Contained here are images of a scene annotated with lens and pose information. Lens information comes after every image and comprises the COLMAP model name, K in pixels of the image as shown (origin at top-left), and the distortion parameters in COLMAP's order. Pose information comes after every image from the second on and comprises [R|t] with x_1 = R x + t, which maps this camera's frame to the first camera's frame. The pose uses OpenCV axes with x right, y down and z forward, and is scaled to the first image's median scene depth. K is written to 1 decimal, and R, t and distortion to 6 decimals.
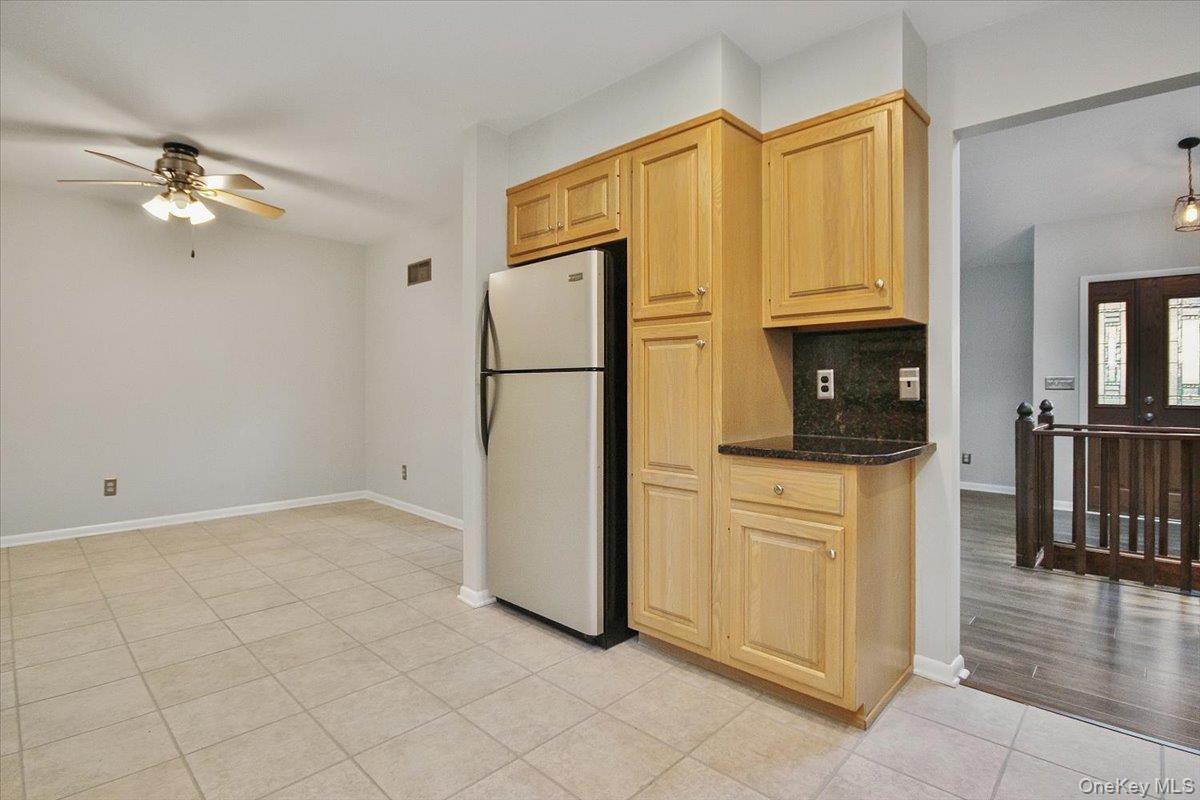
lens RADIAL K [[586.5, 0, 601.6], [0, 586.5, 382.9], [0, 0, 1]] dist [-0.016234, -0.000329]
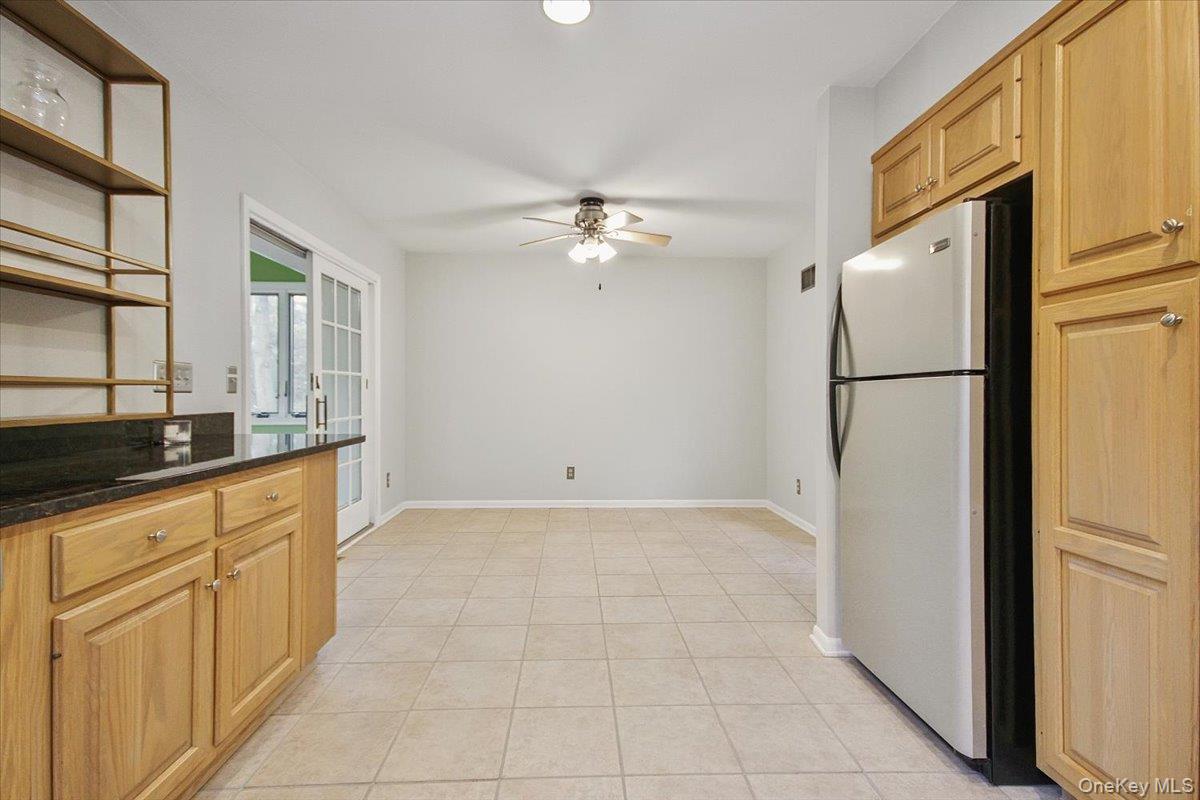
lens RADIAL K [[560.8, 0, 595.1], [0, 560.8, 395.3], [0, 0, 1]] dist [0.020492, -0.001288]
pose [[0.716640, 0.001323, -0.697442, 0.122121], [-0.000965, 0.999999, 0.000905, 0.003539], [0.697442, 0.000024, 0.716641, 0.179167]]
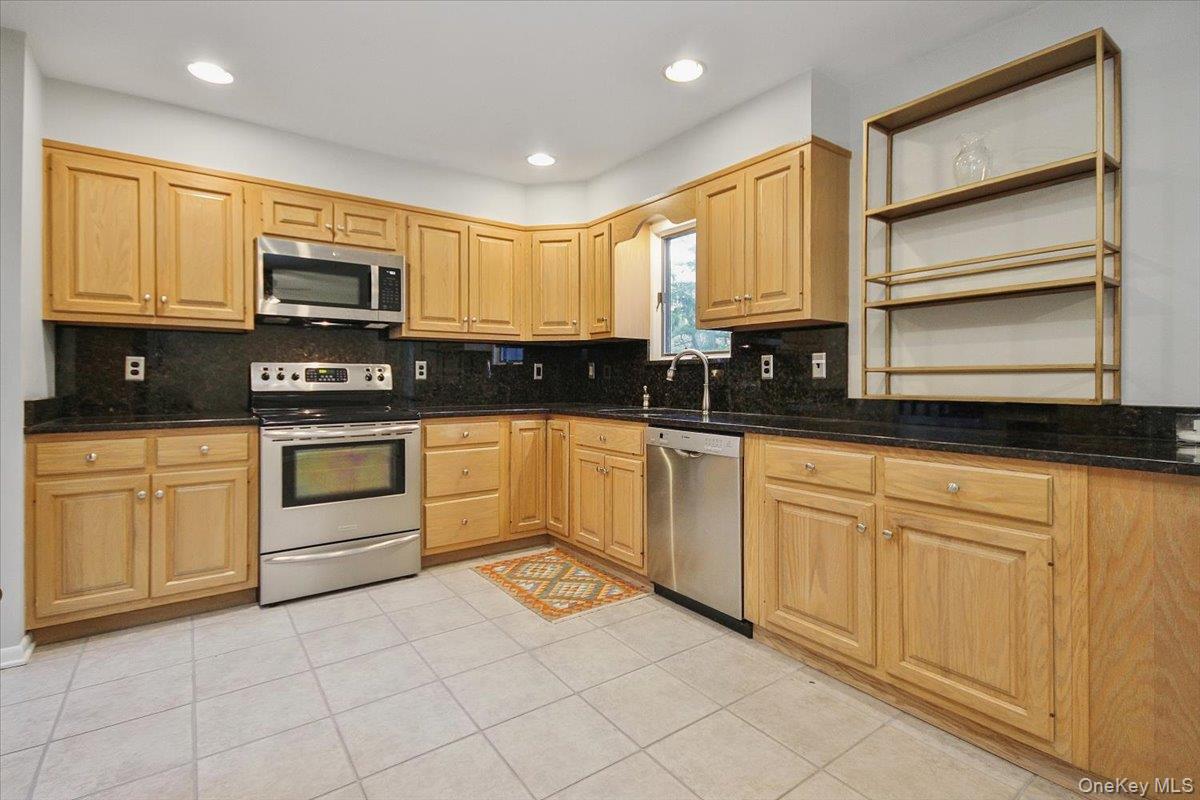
lens RADIAL K [[565.0, 0, 600.2], [0, 565.0, 379.6], [0, 0, 1]] dist [0.010643, -0.000138]
pose [[-0.984195, -0.007967, 0.176908, -0.327417], [-0.007977, 0.999968, 0.000653, 0.008115], [-0.176907, -0.000769, -0.984227, 1.049473]]
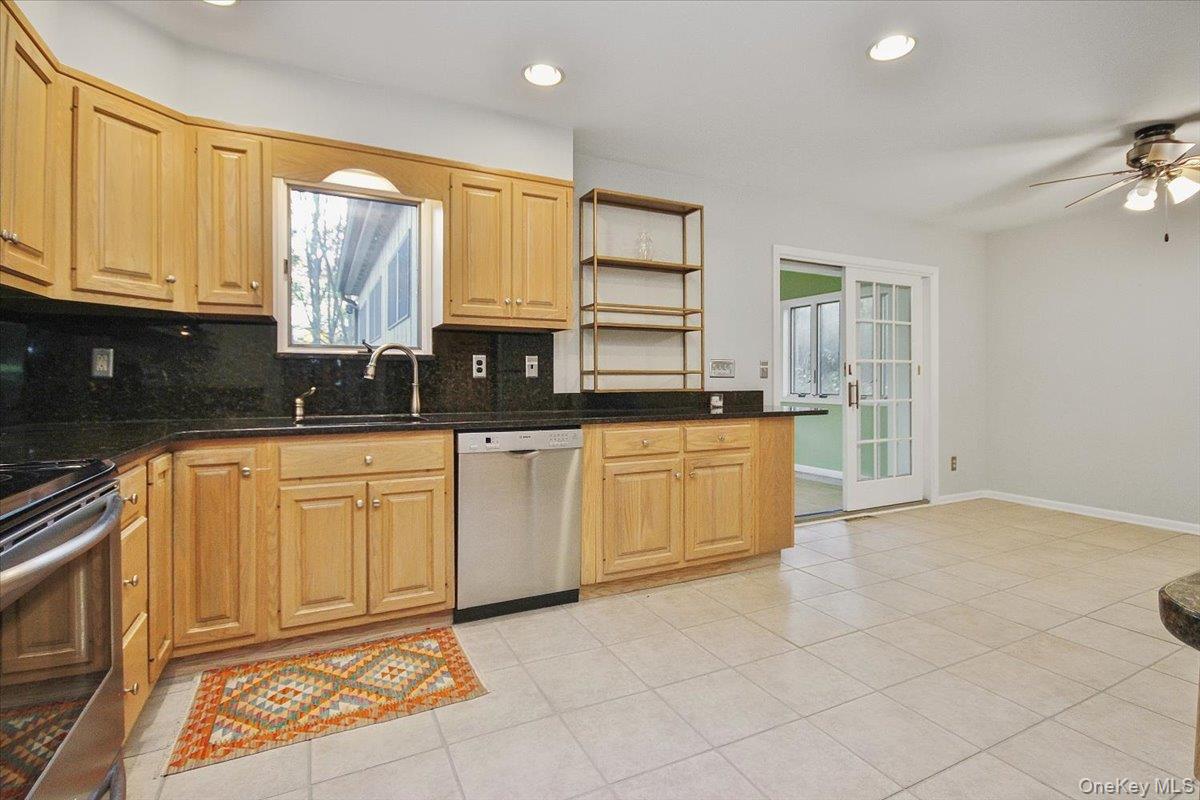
lens RADIAL K [[565.0, 0, 600.2], [0, 565.0, 379.6], [0, 0, 1]] dist [0.010643, -0.000138]
pose [[-0.339490, -0.004074, -0.940601, 0.526970], [-0.003466, 0.999989, -0.003081, 0.011108], [0.940603, 0.002214, -0.339501, 0.536424]]
